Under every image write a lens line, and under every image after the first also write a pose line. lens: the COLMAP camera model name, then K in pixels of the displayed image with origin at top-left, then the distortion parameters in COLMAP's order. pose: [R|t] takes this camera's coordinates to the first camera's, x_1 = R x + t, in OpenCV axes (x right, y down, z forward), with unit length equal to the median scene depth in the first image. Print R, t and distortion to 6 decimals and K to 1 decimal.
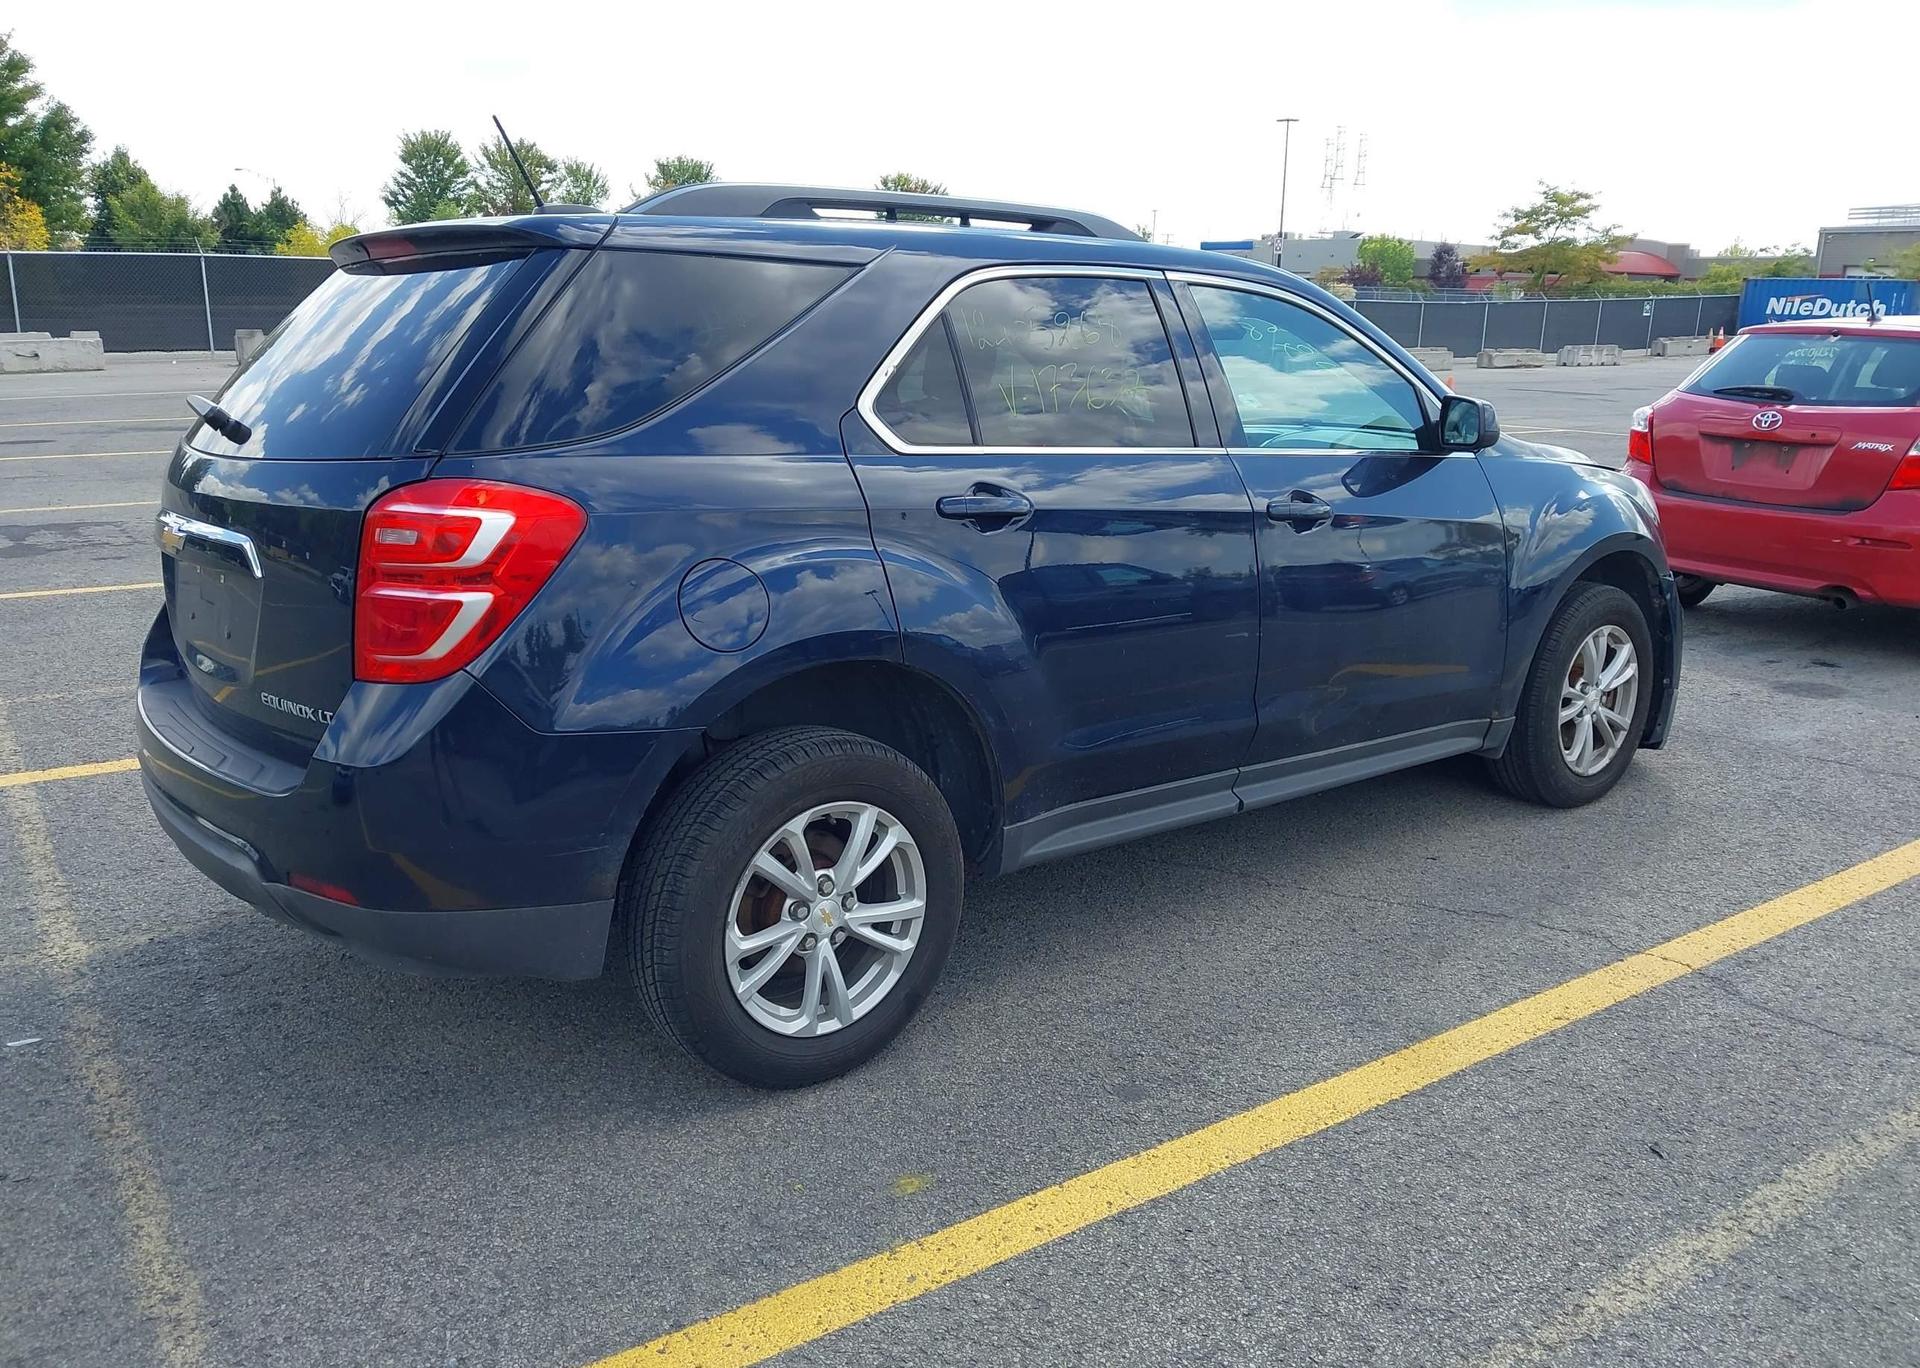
lens RADIAL K [[1494.8, 0, 954.4], [0, 1494.8, 691.5], [0, 0, 1]] dist [0.033316, -0.048915]
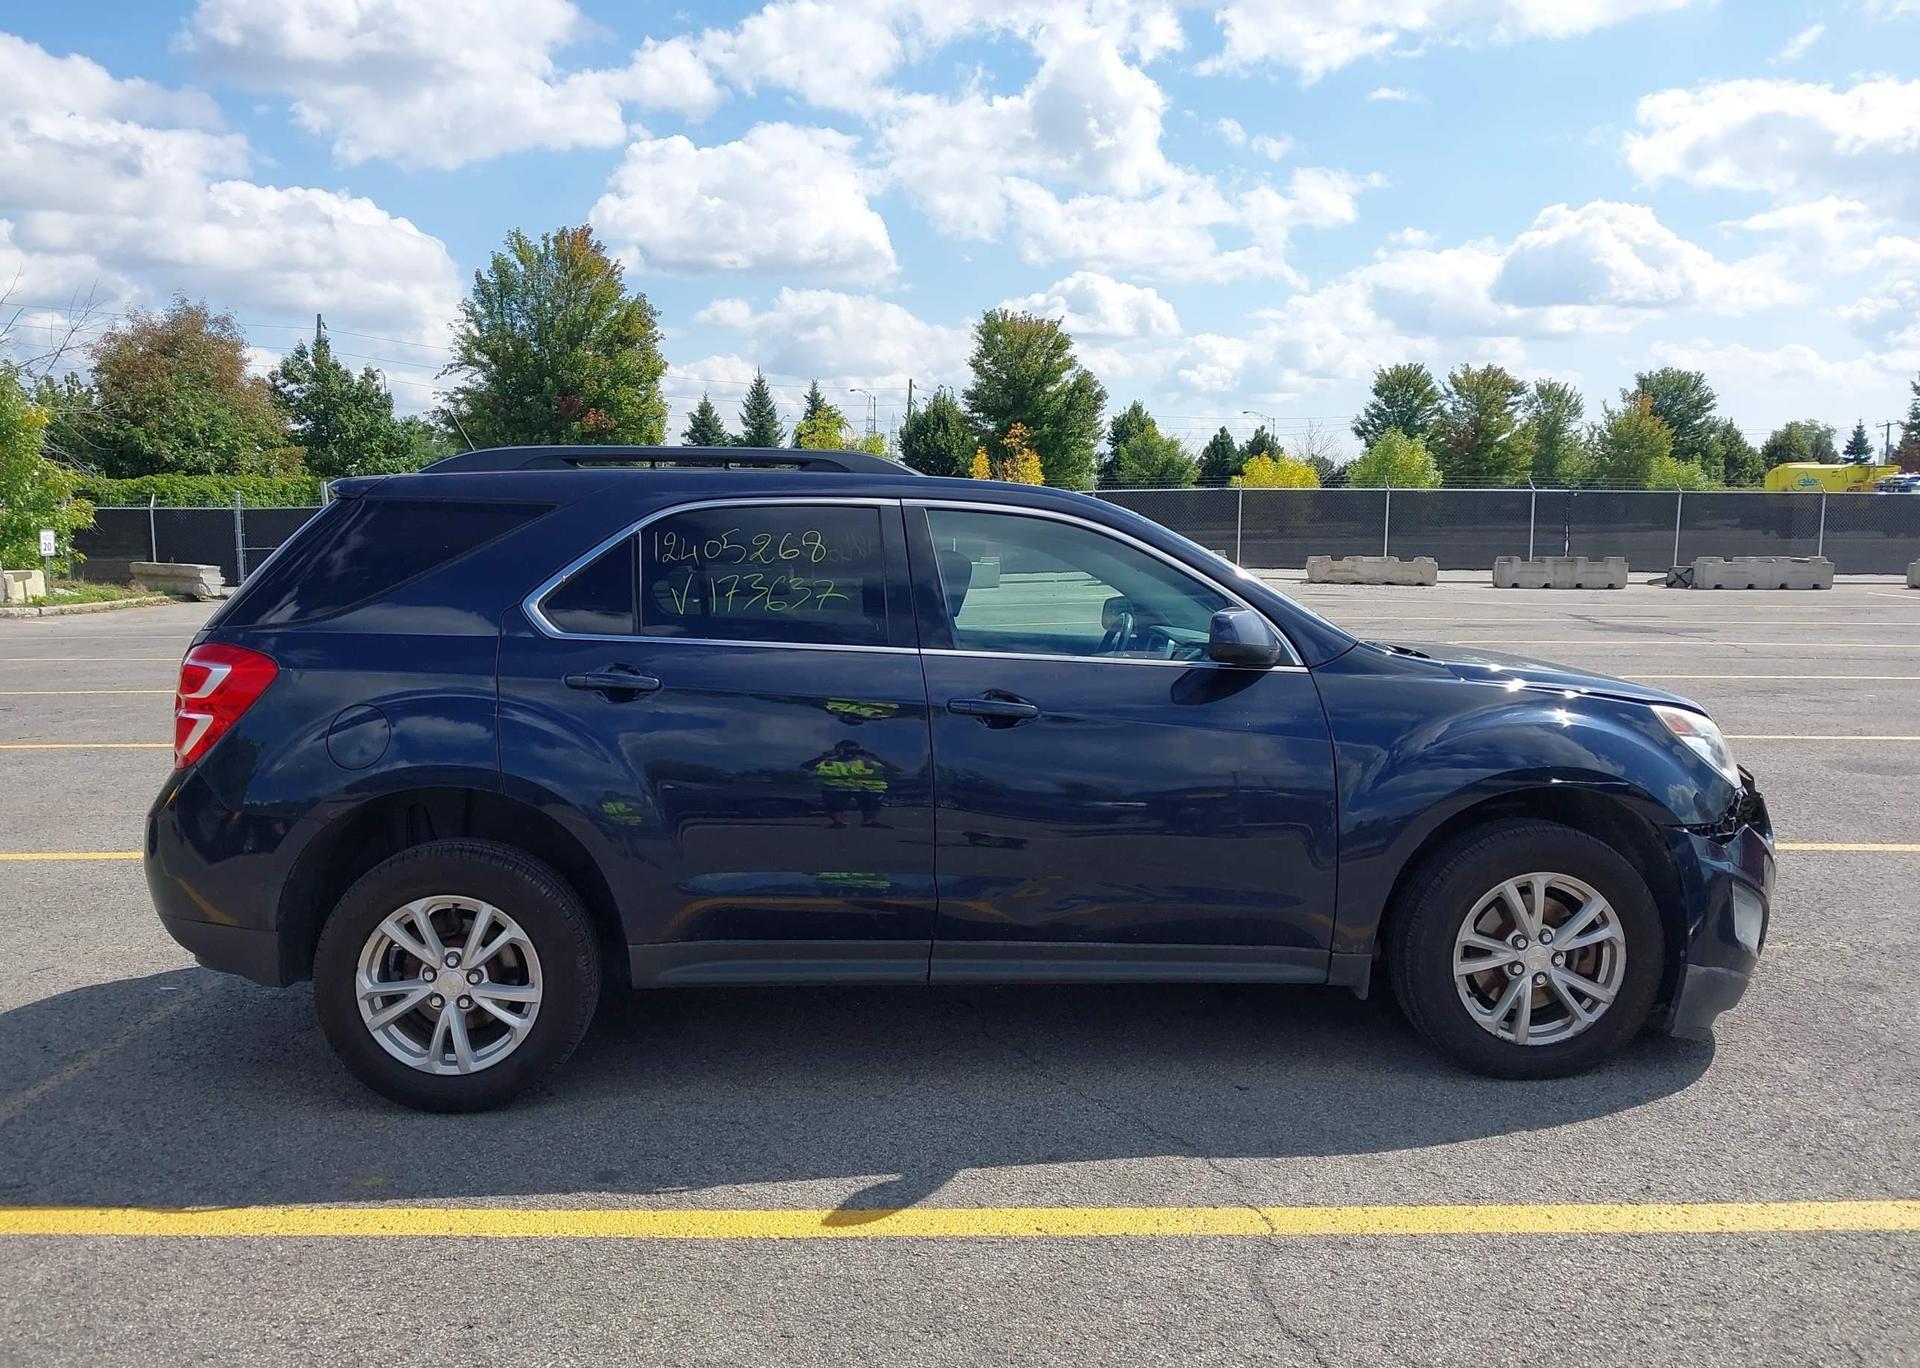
lens RADIAL K [[1484.8, 0, 959.4], [0, 1484.8, 722.8], [0, 0, 1]] dist [0.054074, -0.090341]
pose [[0.812650, 0.056581, -0.579999, 0.736042], [-0.125944, 0.988806, -0.080001, -0.019817], [0.568980, 0.138060, 0.810679, 0.111224]]
